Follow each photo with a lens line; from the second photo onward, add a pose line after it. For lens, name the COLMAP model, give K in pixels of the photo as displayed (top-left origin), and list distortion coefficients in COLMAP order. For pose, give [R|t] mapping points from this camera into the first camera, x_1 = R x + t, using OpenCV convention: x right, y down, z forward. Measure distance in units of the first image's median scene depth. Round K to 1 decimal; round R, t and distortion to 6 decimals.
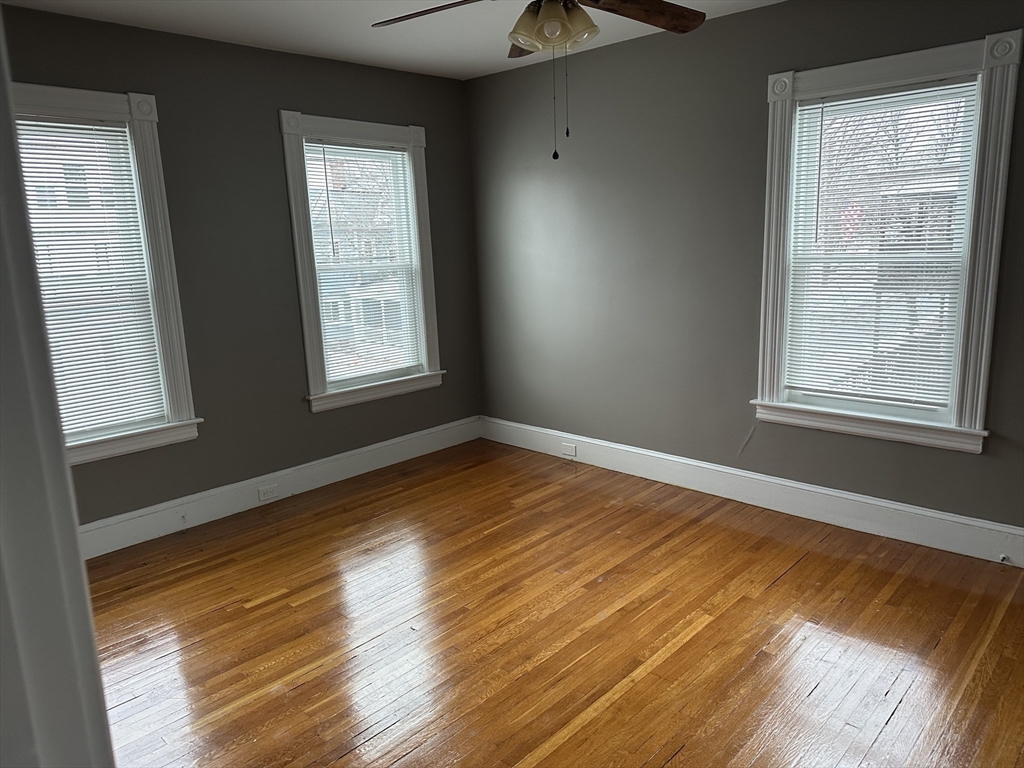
lens RADIAL K [[705.9, 0, 512.0], [0, 705.9, 384.0], [0, 0, 1]] dist [-0.003874, -0.002161]
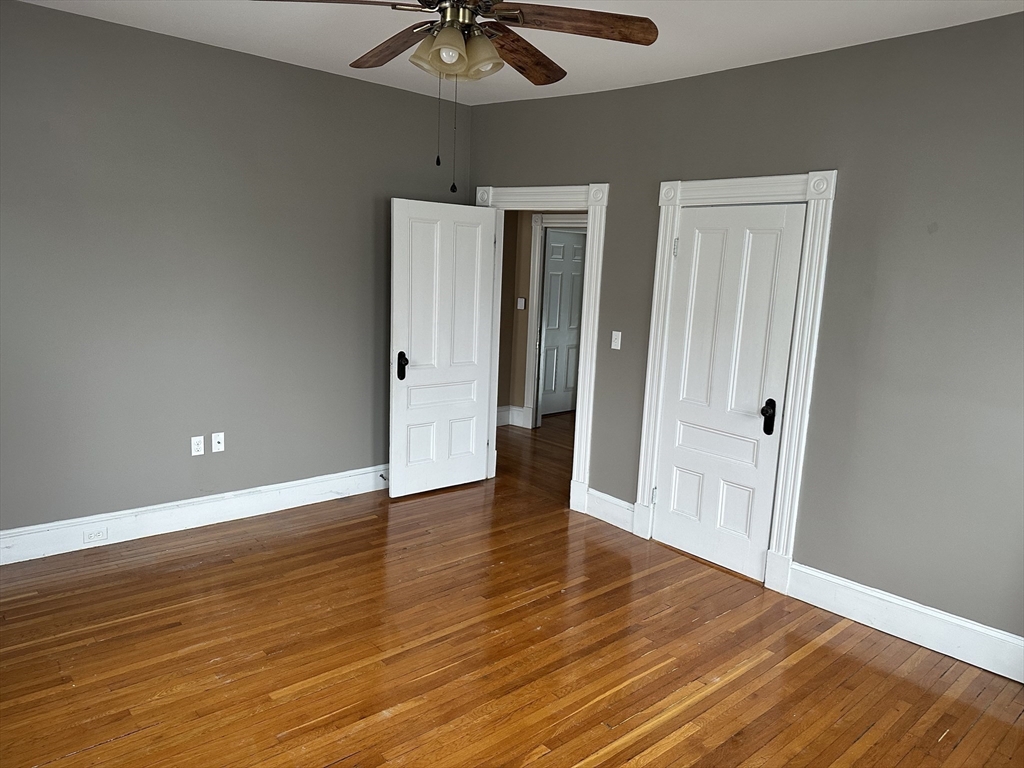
lens RADIAL K [[705.9, 0, 512.0], [0, 705.9, 384.0], [0, 0, 1]] dist [-0.003874, -0.002161]
pose [[-0.996193, -0.027208, 0.082825, -0.084804], [0.004006, 0.934764, 0.355246, -0.358906], [-0.087088, 0.354226, -0.931096, 1.704202]]
